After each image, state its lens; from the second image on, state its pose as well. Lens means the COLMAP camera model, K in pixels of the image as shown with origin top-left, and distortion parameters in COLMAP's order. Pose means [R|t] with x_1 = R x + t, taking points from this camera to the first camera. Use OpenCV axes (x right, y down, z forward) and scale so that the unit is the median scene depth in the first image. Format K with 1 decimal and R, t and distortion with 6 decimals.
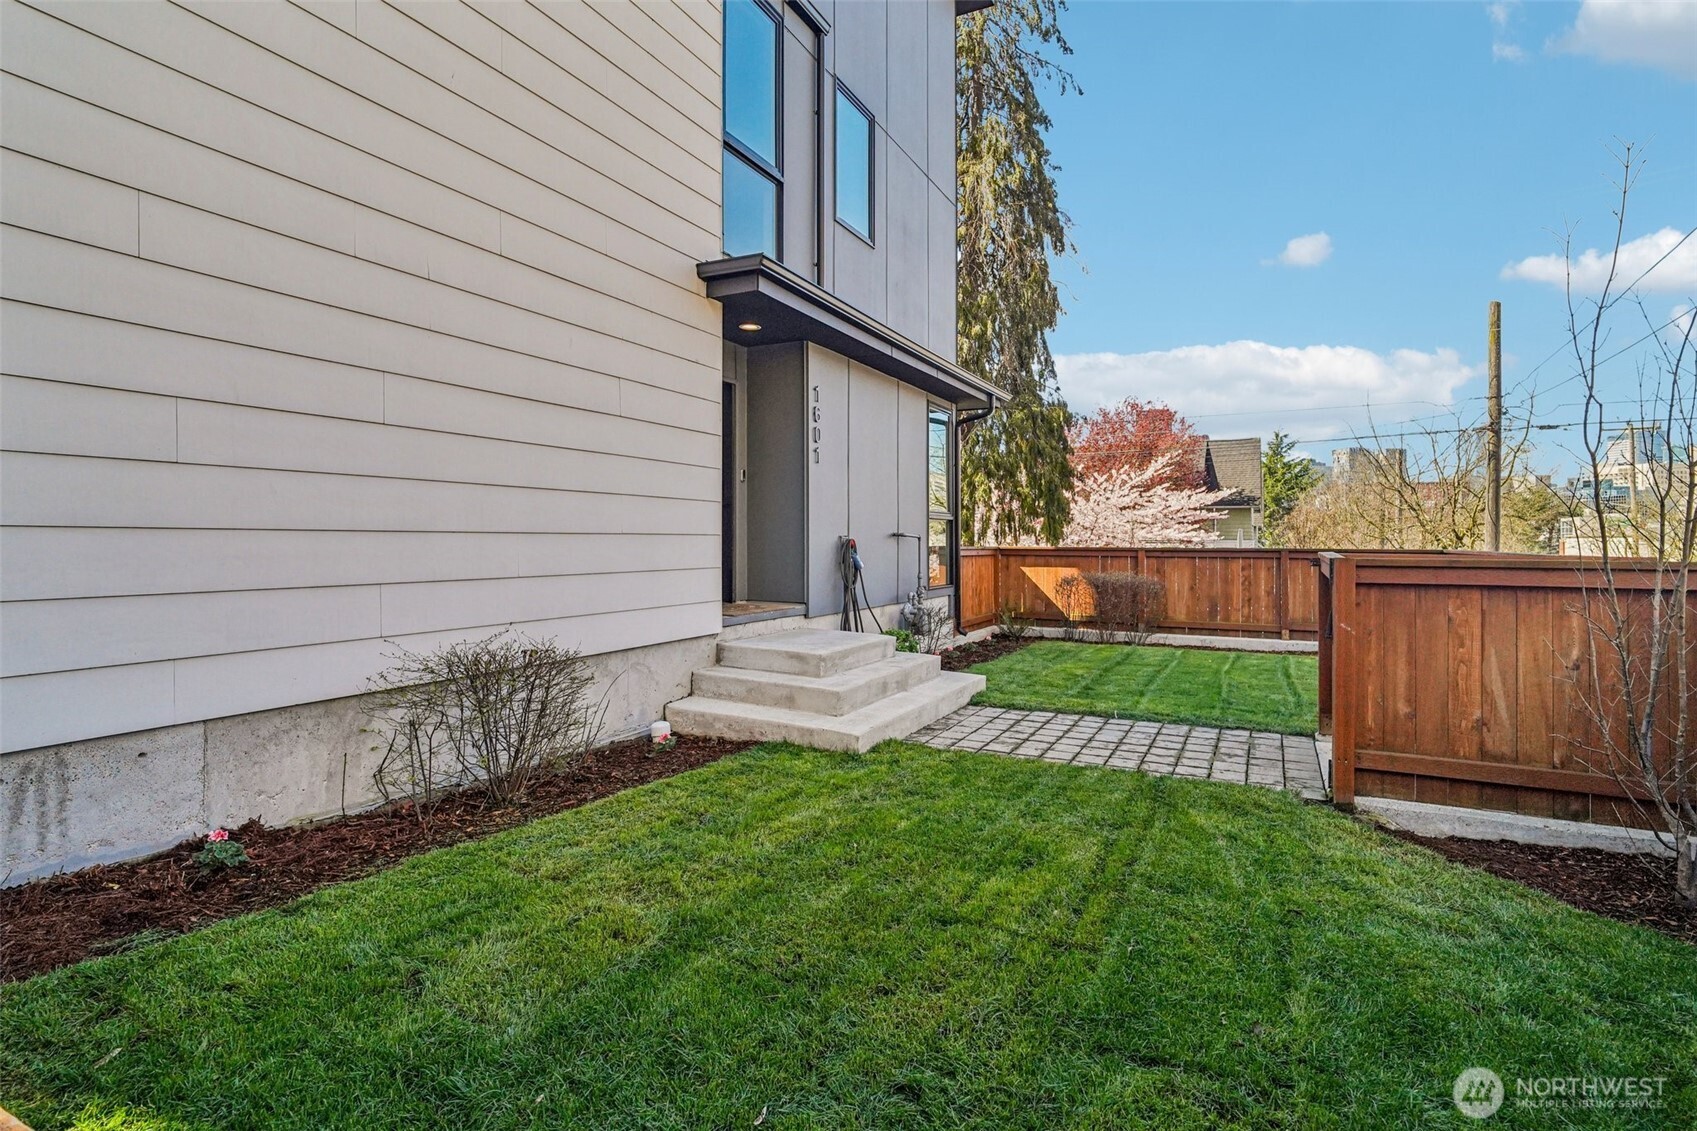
lens RADIAL K [[824.7, 0, 847.6], [0, 824.7, 554.2], [0, 0, 1]] dist [0.002958, 0.001664]
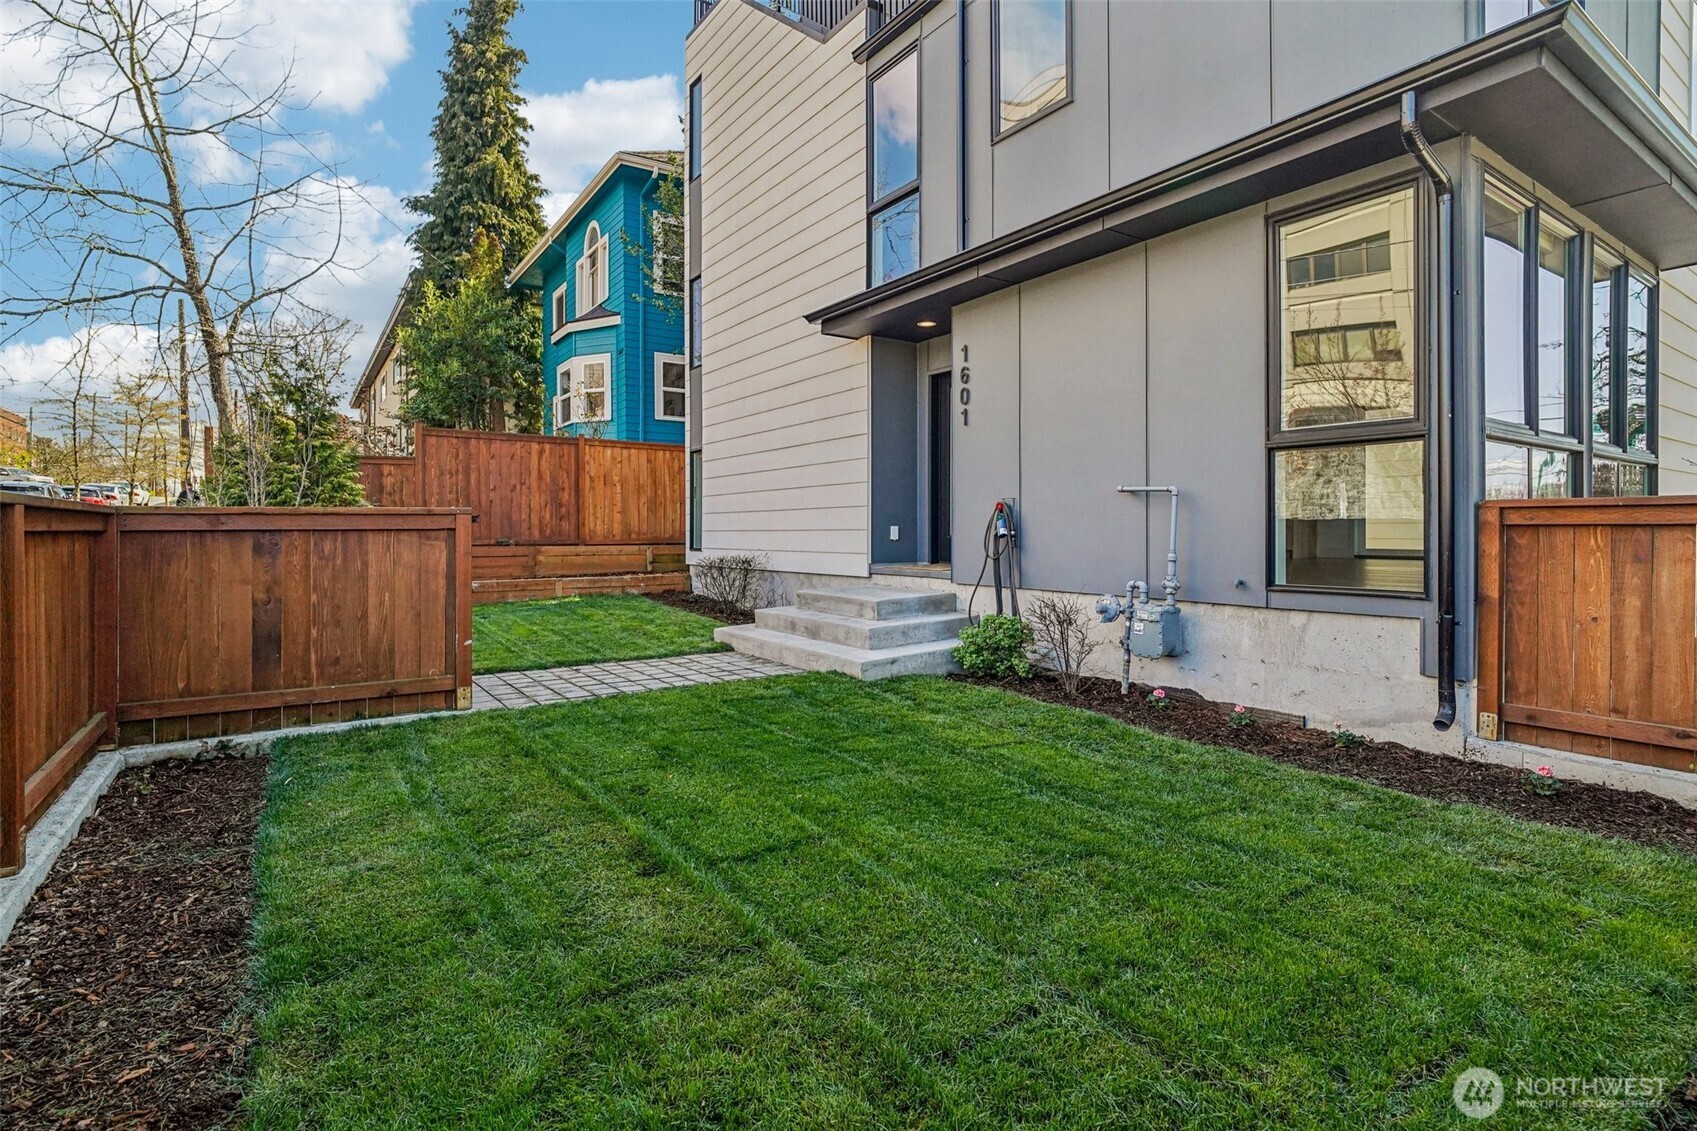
lens RADIAL K [[824.7, 0, 847.6], [0, 824.7, 554.2], [0, 0, 1]] dist [0.002958, 0.001664]
pose [[-0.466074, 0.022383, -0.884463, 0.902046], [-0.001566, 0.999657, 0.026123, 0.016808], [0.884744, 0.013561, -0.465879, 1.342958]]
